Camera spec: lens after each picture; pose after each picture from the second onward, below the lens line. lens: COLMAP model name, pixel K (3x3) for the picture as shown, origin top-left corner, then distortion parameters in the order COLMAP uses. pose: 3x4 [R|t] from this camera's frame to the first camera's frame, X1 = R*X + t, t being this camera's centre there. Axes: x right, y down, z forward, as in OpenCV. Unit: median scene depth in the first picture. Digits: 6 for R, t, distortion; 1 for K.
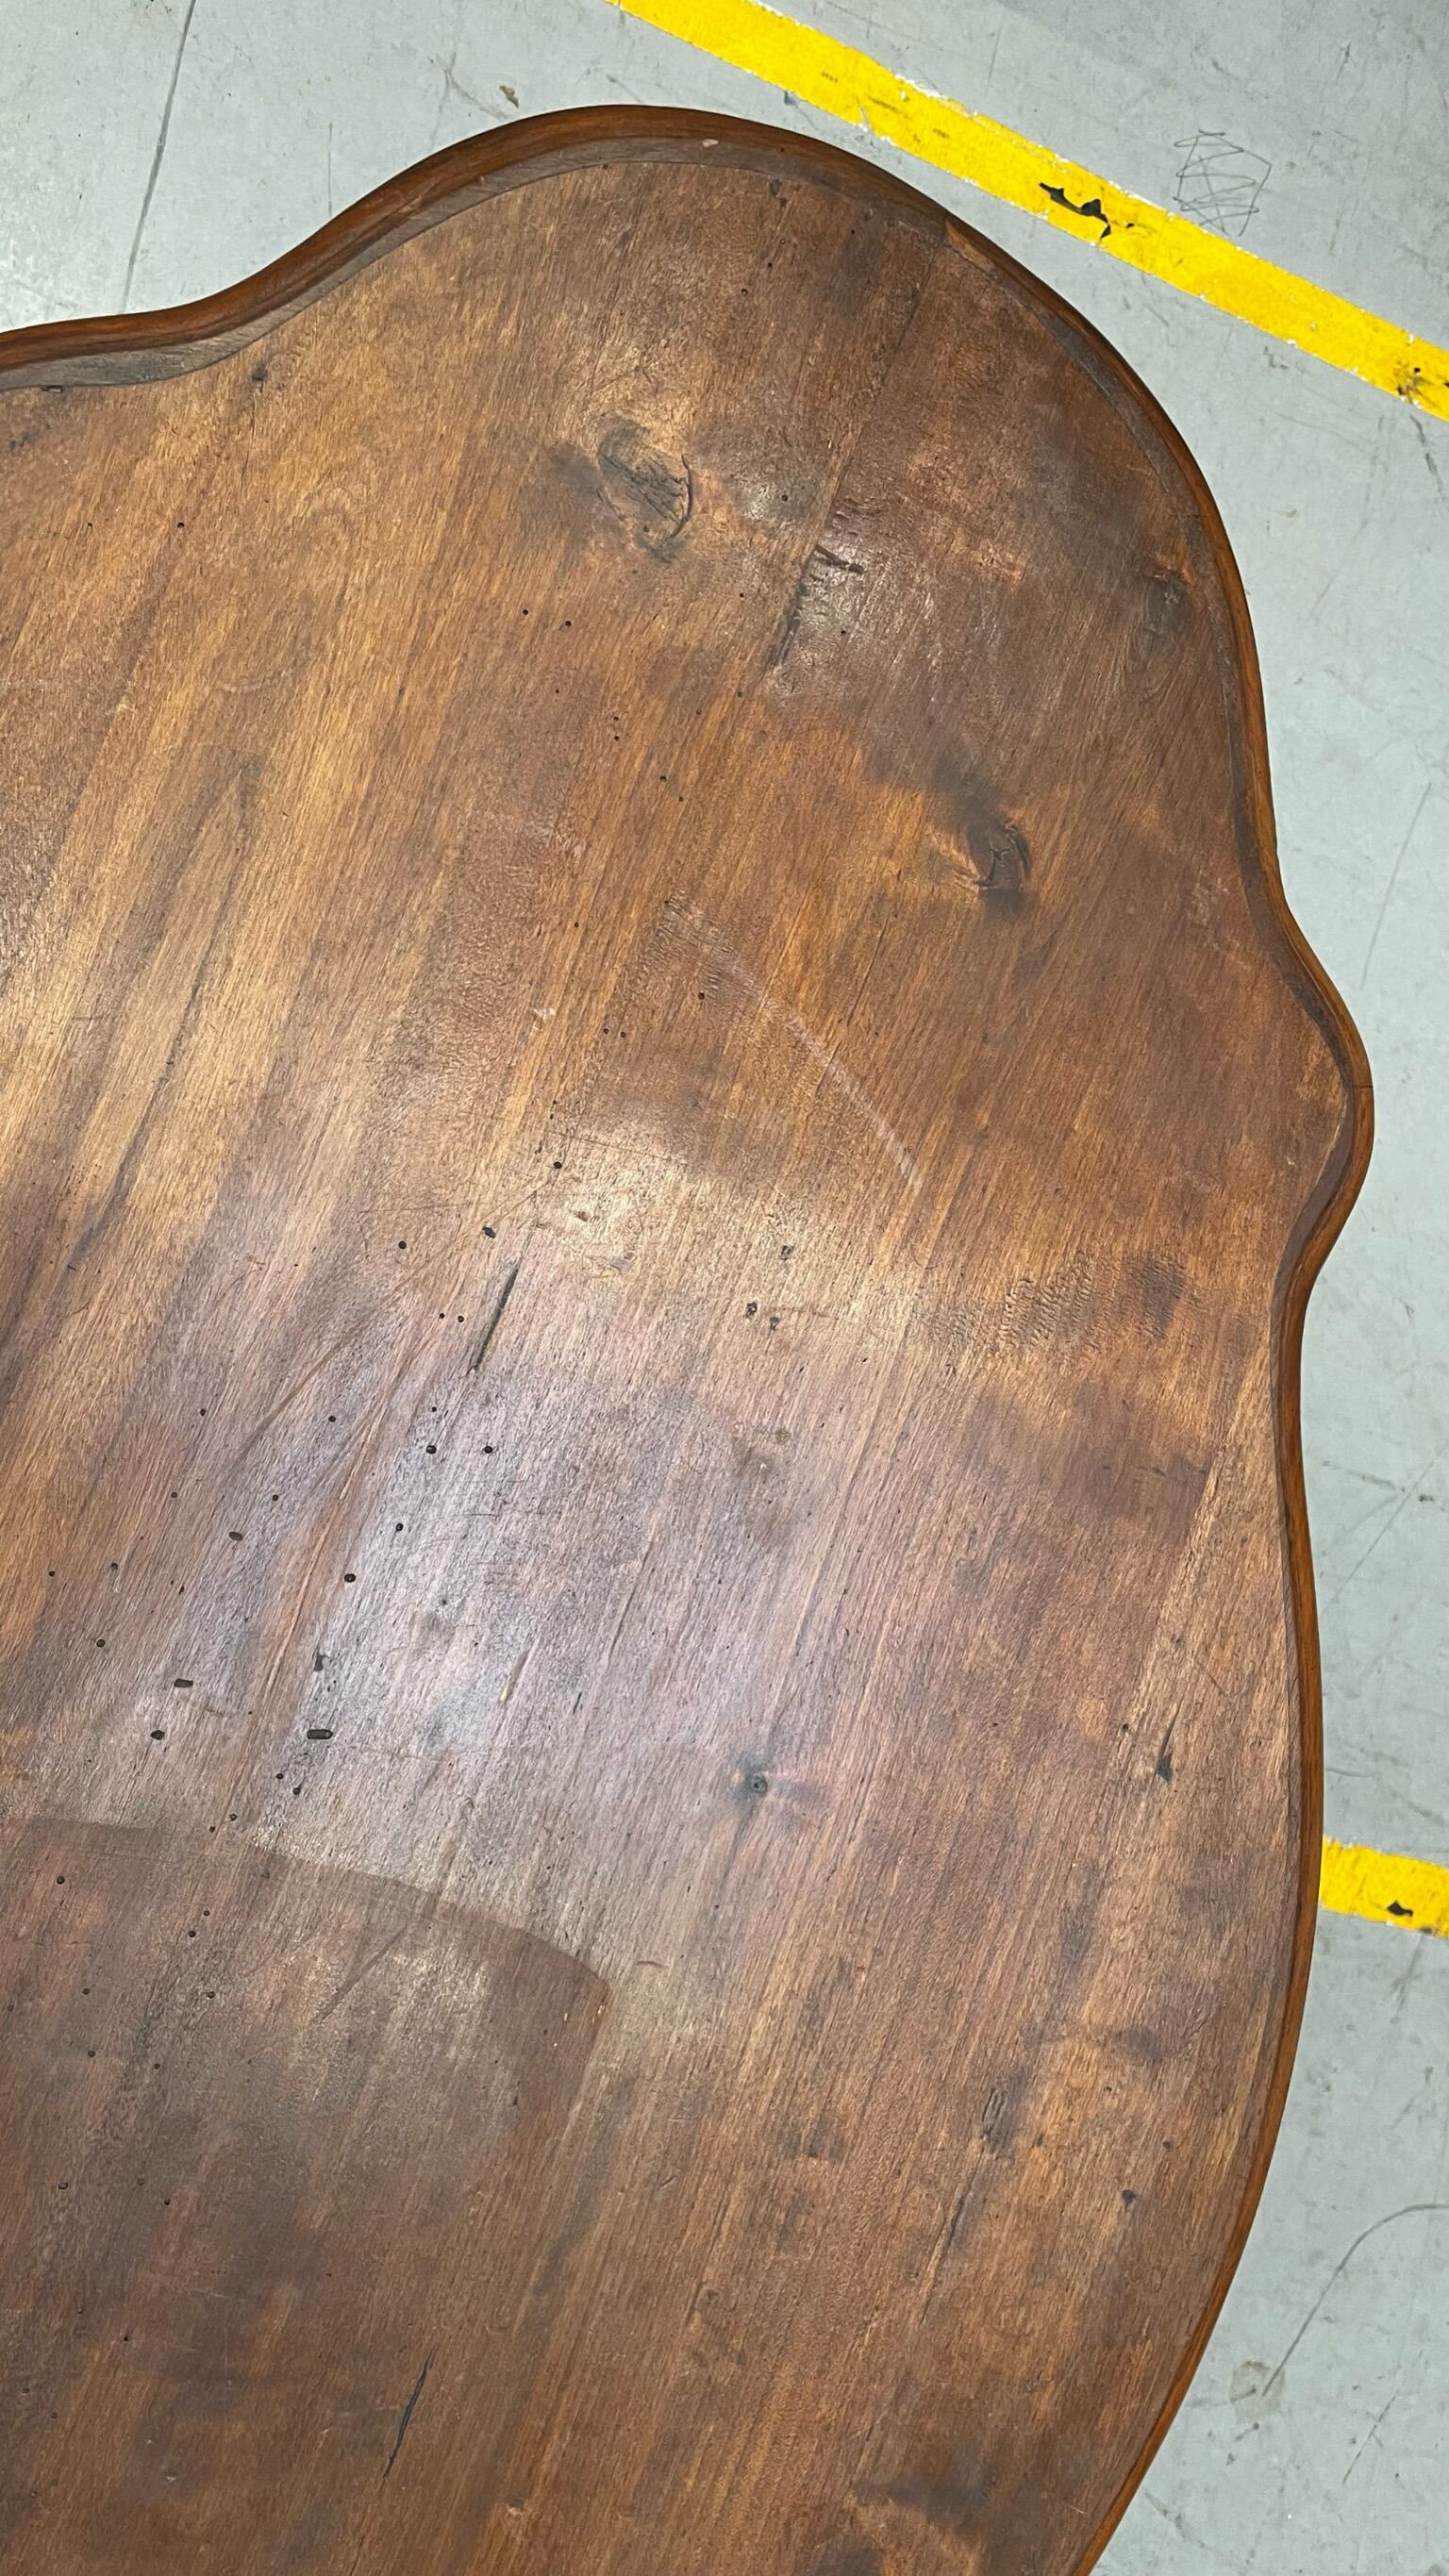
lens RADIAL K [[1908.9, 0, 721.9], [0, 1908.9, 1336.4], [0, 0, 1]] dist [0.073142, -0.093217]
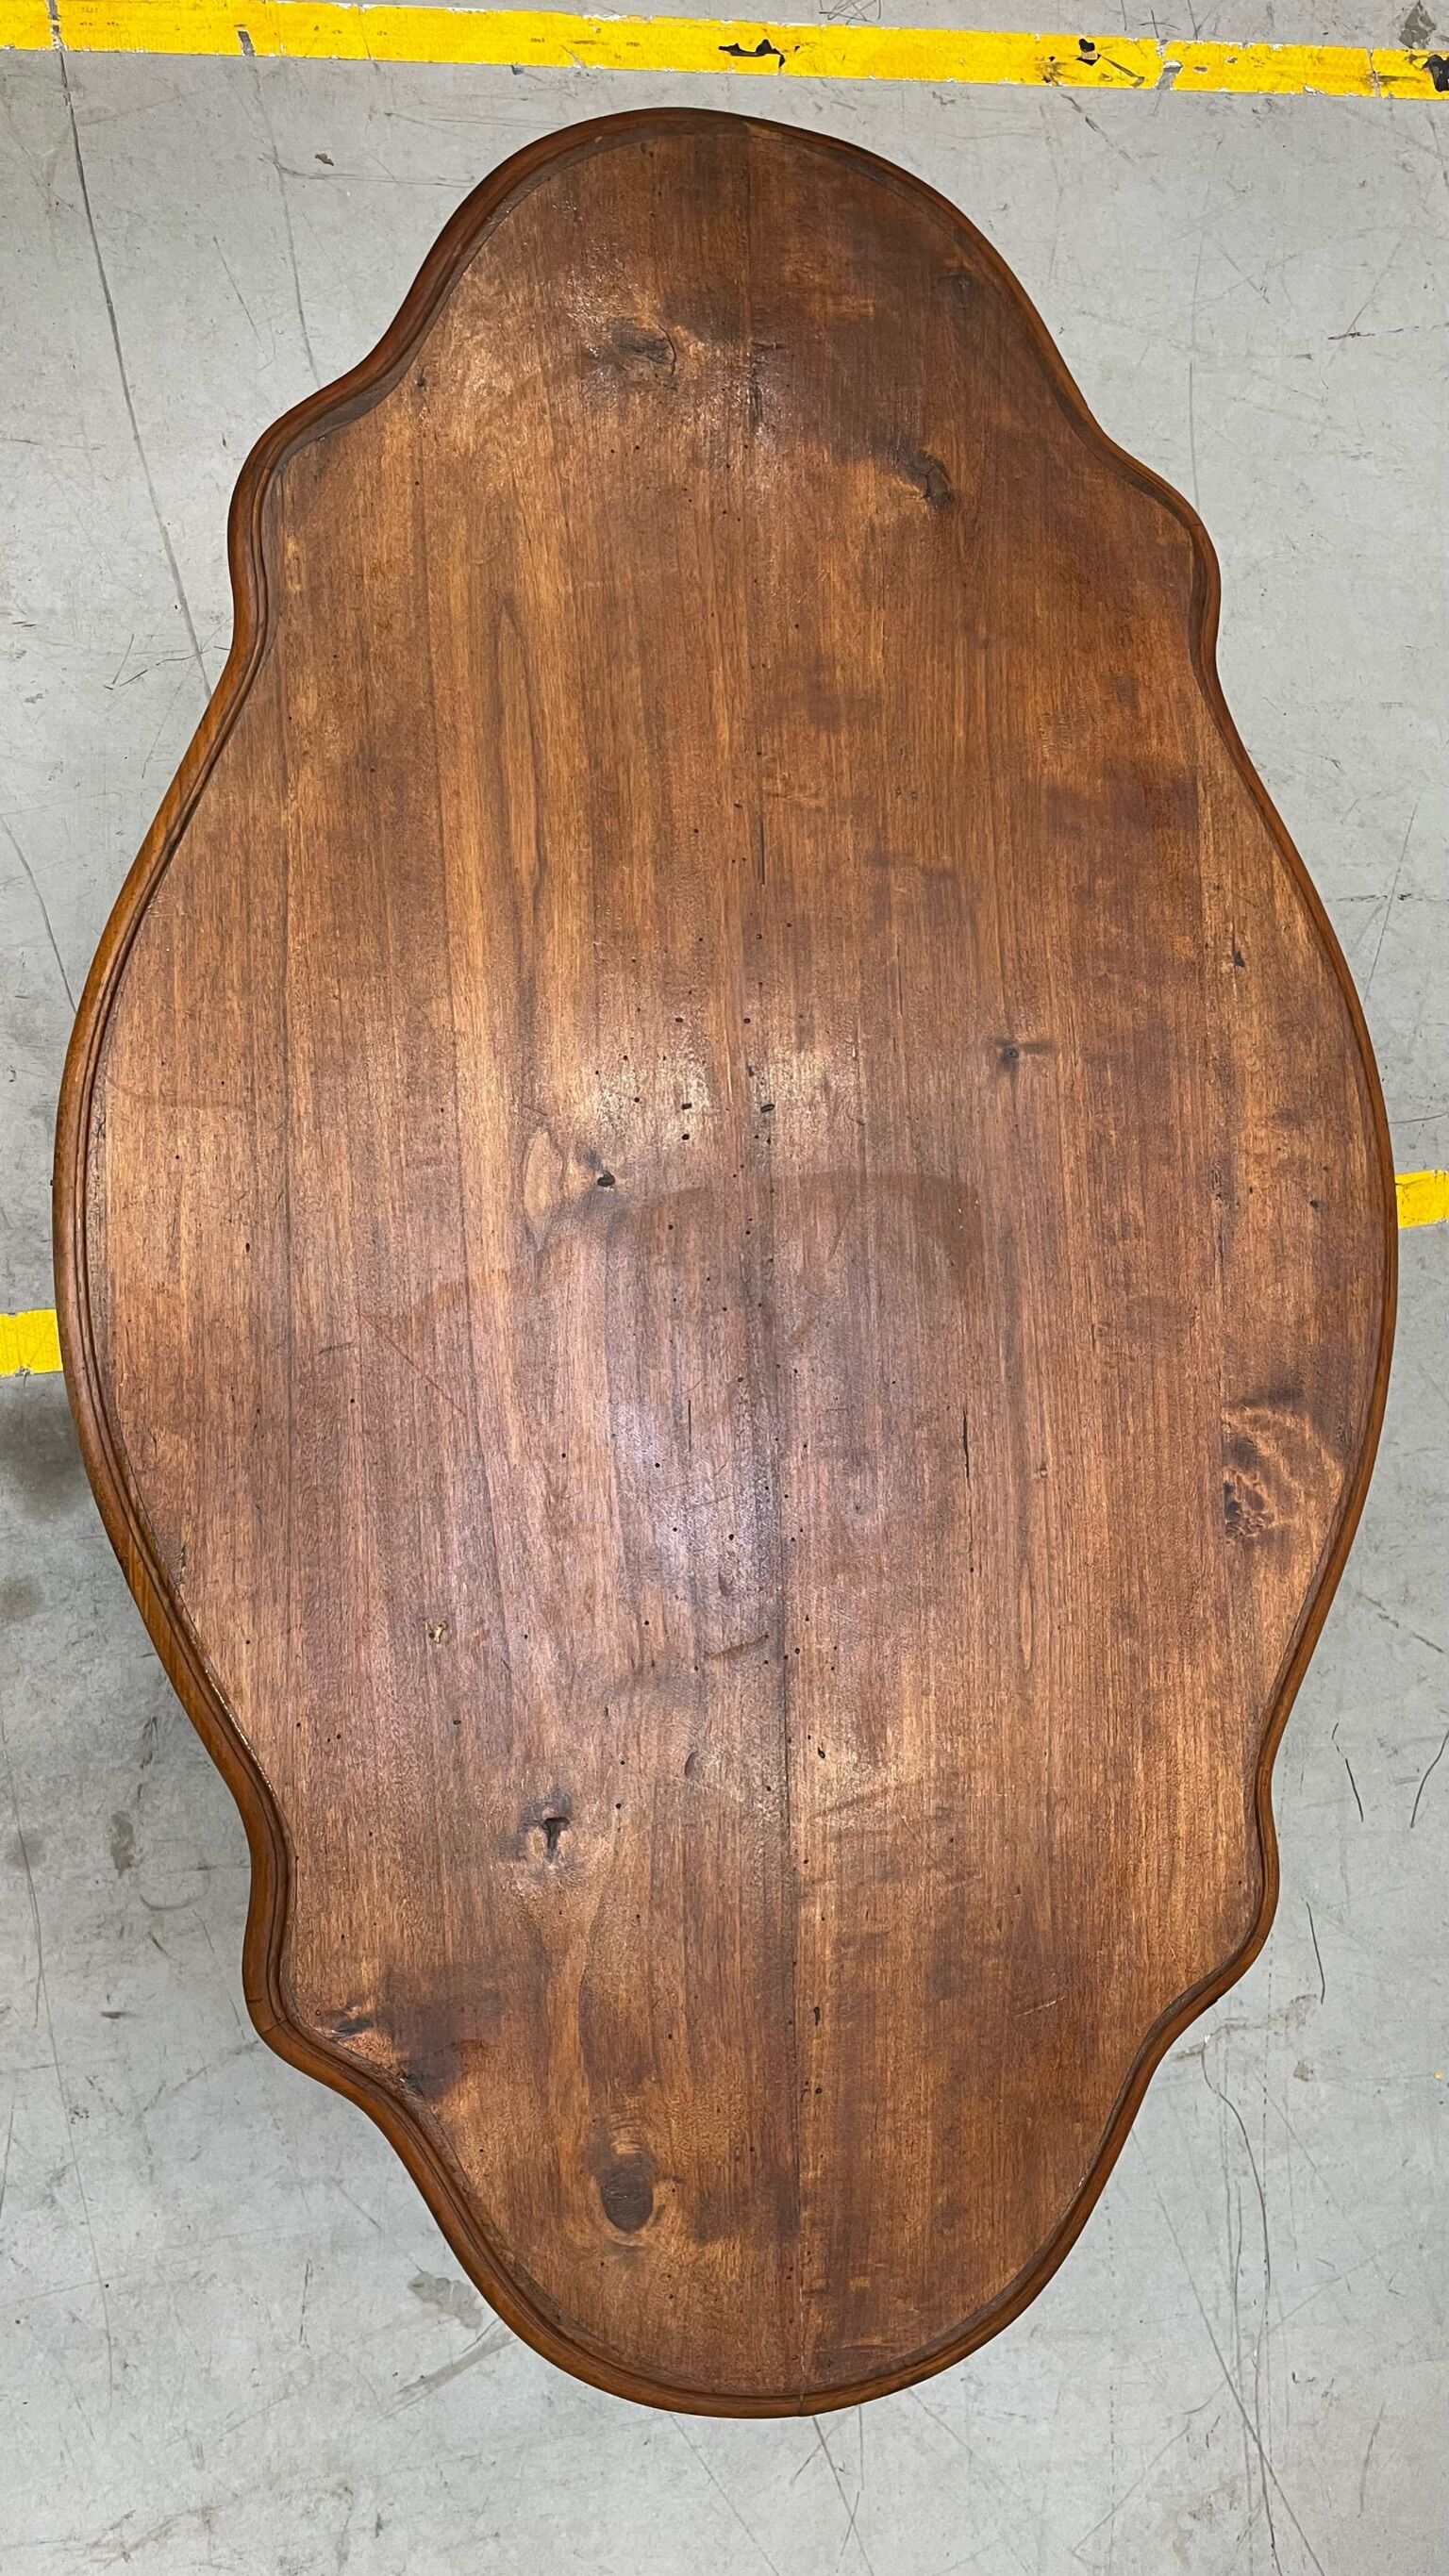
lens RADIAL K [[1908.9, 0, 721.9], [0, 1908.9, 1336.4], [0, 0, 1]] dist [0.073142, -0.093217]
pose [[0.918567, -0.392044, -0.050358, -0.217166], [0.393983, 0.918378, 0.036859, 0.285777], [0.031797, -0.053698, 0.998051, -0.665104]]
